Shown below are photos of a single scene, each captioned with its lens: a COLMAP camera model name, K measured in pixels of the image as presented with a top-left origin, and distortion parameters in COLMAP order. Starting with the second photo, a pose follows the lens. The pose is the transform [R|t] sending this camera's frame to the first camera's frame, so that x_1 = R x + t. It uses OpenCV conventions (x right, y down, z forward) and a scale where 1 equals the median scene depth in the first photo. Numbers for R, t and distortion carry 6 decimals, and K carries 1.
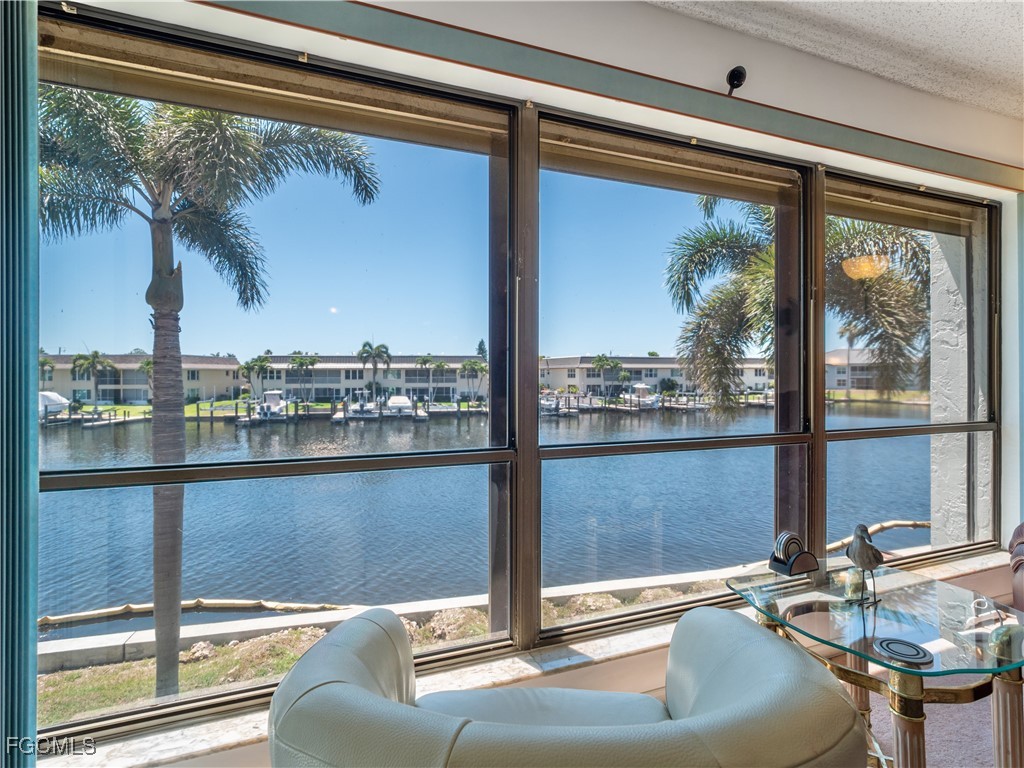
lens RADIAL K [[515.1, 0, 506.7], [0, 515.1, 370.7], [0, 0, 1]] dist [-0.001644, -0.002861]
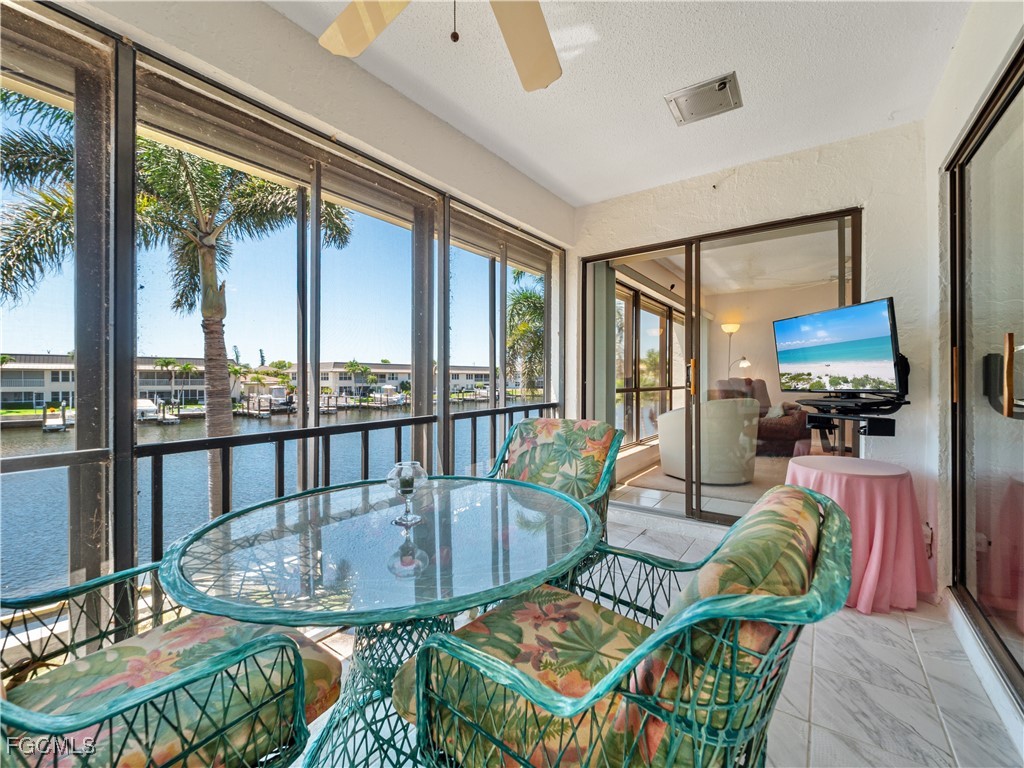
lens RADIAL K [[434.0, 0, 504.3], [0, 434.0, 373.3], [0, 0, 1]] dist [0.005018, -0.007177]
pose [[0.843746, 0.009251, 0.536662, -0.065235], [-0.006798, 0.999955, -0.006549, 0.002021], [-0.536699, 0.001878, 0.843772, -0.027262]]
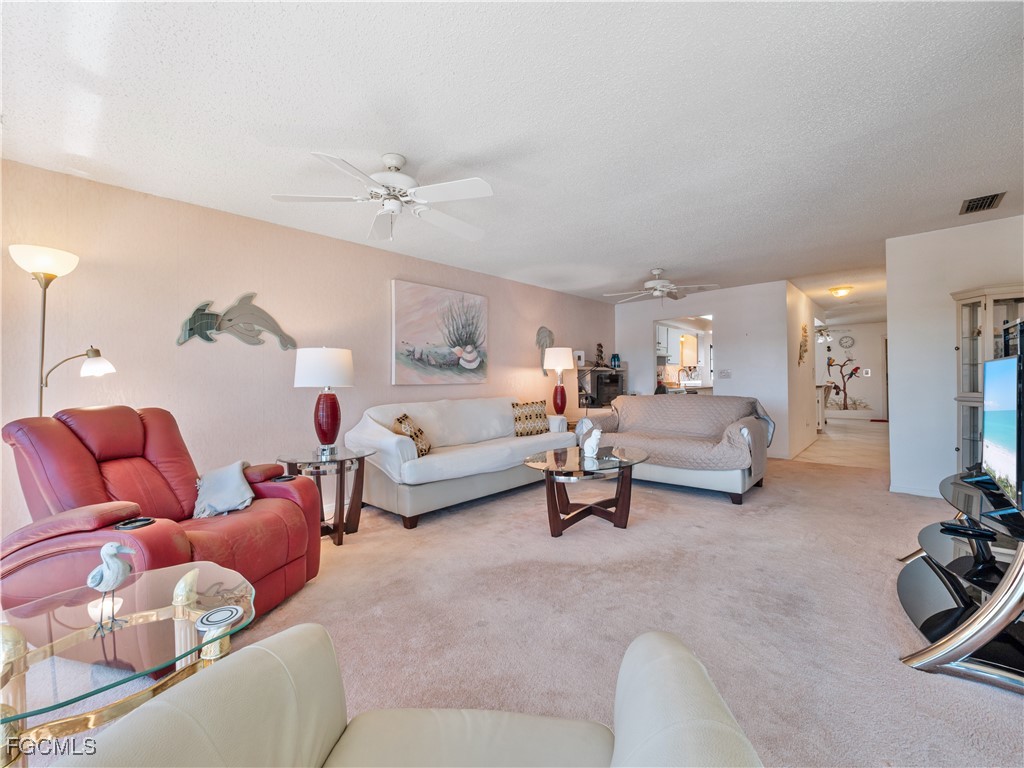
lens RADIAL K [[434.0, 0, 509.4], [0, 434.0, 378.3], [0, 0, 1]] dist [0.005018, -0.007177]
pose [[-0.431358, 0.010738, 0.902117, -0.008261], [0.009563, 0.999927, -0.007330, 0.000255], [-0.902130, 0.005465, -0.431430, 0.014924]]
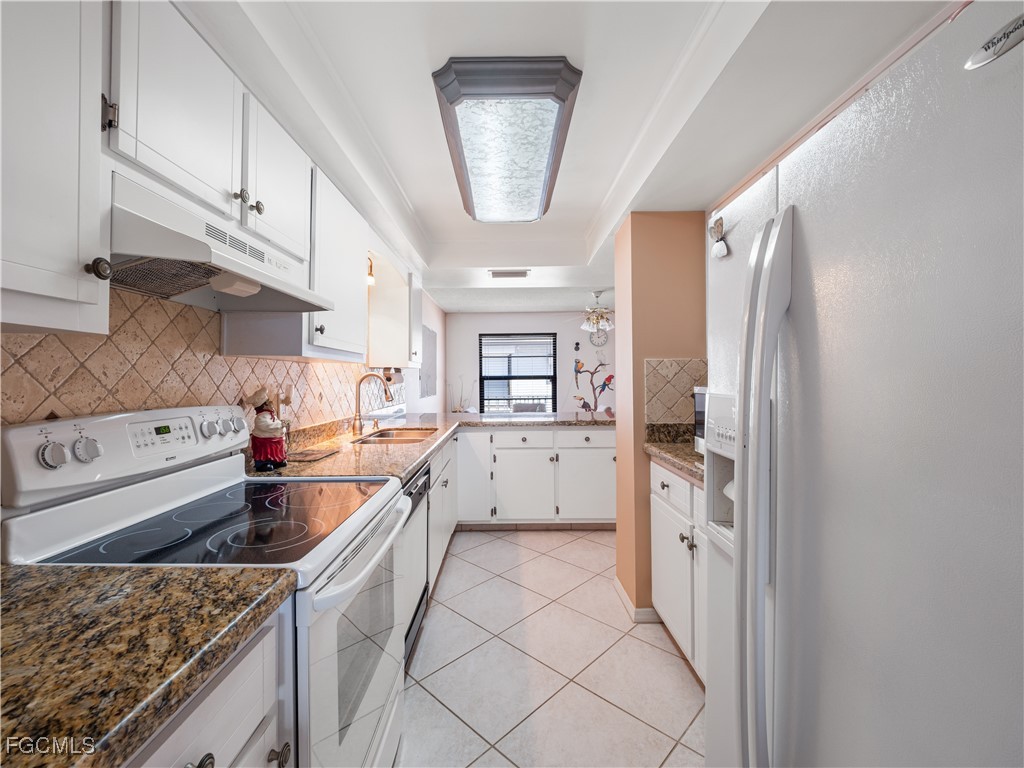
lens RADIAL K [[434.0, 0, 520.3], [0, 434.0, 376.0], [0, 0, 1]] dist [0.005018, -0.007177]
pose [[-0.936837, 0.014492, 0.349466, 0.067082], [0.010099, 0.999845, -0.014389, -0.002419], [-0.349620, -0.009951, -0.936839, -0.064285]]
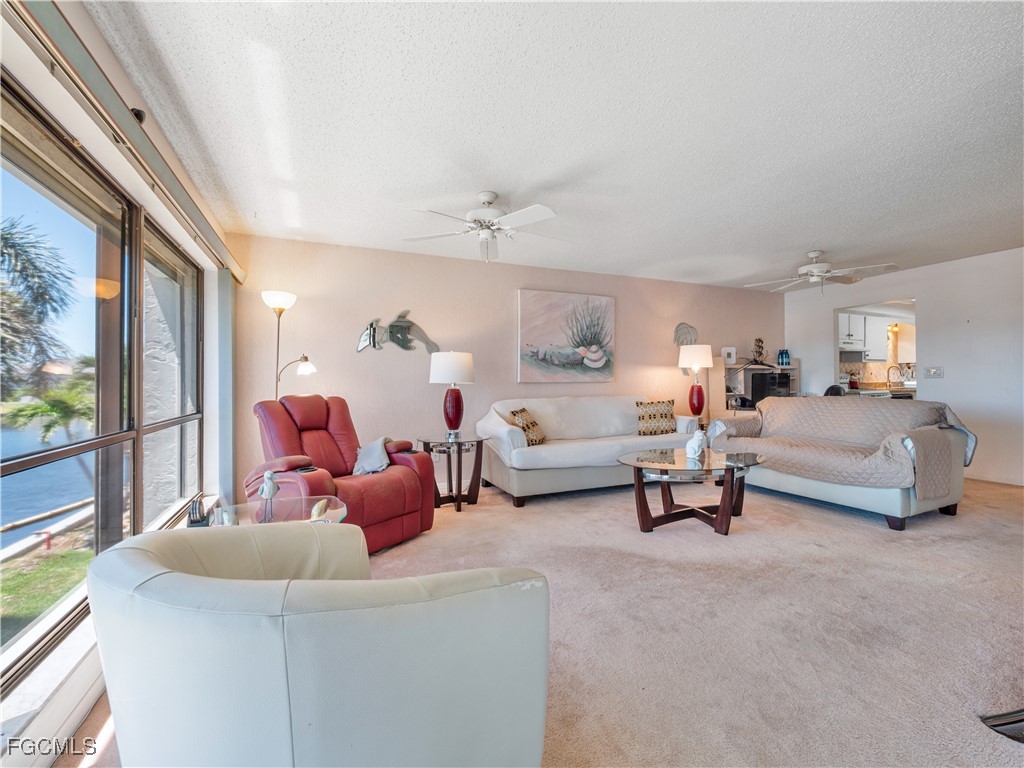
lens RADIAL K [[434.0, 0, 507.6], [0, 434.0, 378.7], [0, 0, 1]] dist [0.005018, -0.007177]
pose [[-0.029379, 0.005872, 0.999551, -0.015877], [0.002564, 0.999980, -0.005799, 0.000402], [-0.999565, 0.002393, -0.029393, 0.006506]]
